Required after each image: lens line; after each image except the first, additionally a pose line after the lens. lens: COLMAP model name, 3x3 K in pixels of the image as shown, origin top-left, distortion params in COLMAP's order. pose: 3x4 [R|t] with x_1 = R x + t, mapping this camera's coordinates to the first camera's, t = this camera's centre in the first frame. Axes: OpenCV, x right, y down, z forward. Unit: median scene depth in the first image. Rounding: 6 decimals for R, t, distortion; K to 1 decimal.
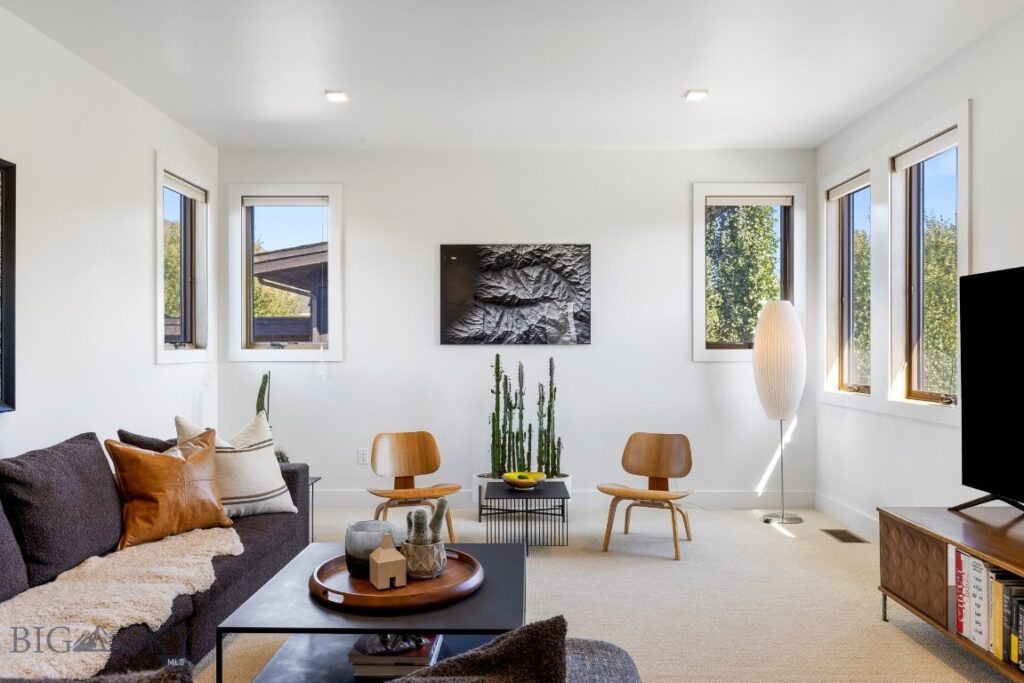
lens RADIAL K [[713.0, 0, 513.0], [0, 713.0, 345.5], [0, 0, 1]] dist [-0.006135, 0.008357]
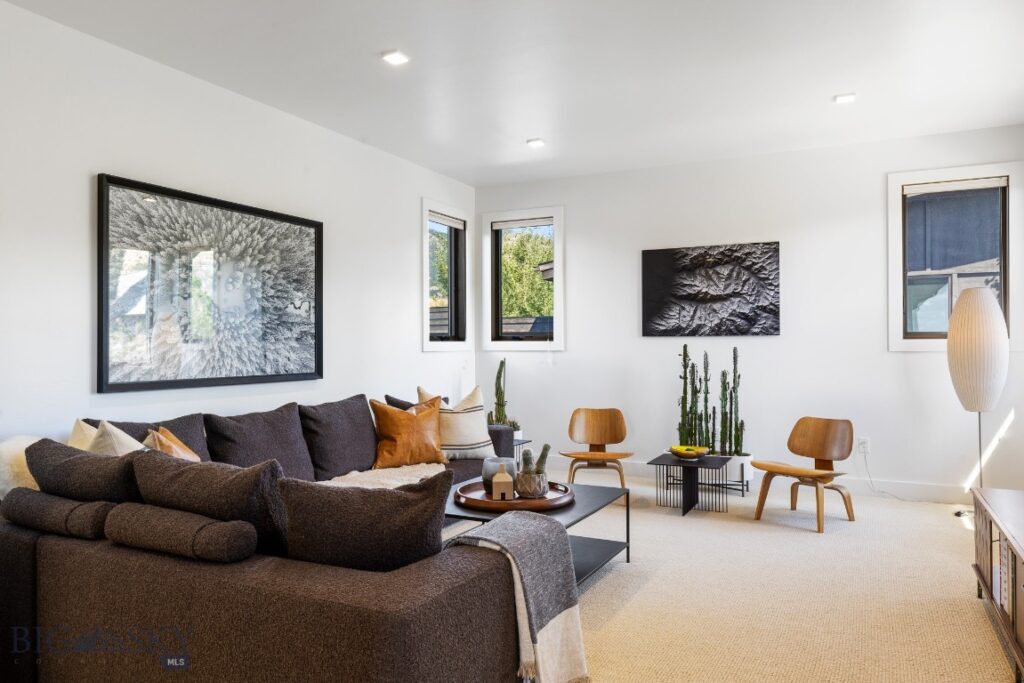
lens RADIAL K [[713.0, 0, 511.9], [0, 713.0, 340.8], [0, 0, 1]] dist [-0.006135, 0.008357]
pose [[0.895440, -0.006092, -0.445140, 0.259784], [0.004817, 0.999980, -0.003995, 0.010601], [0.445155, 0.001433, 0.895452, -0.156231]]
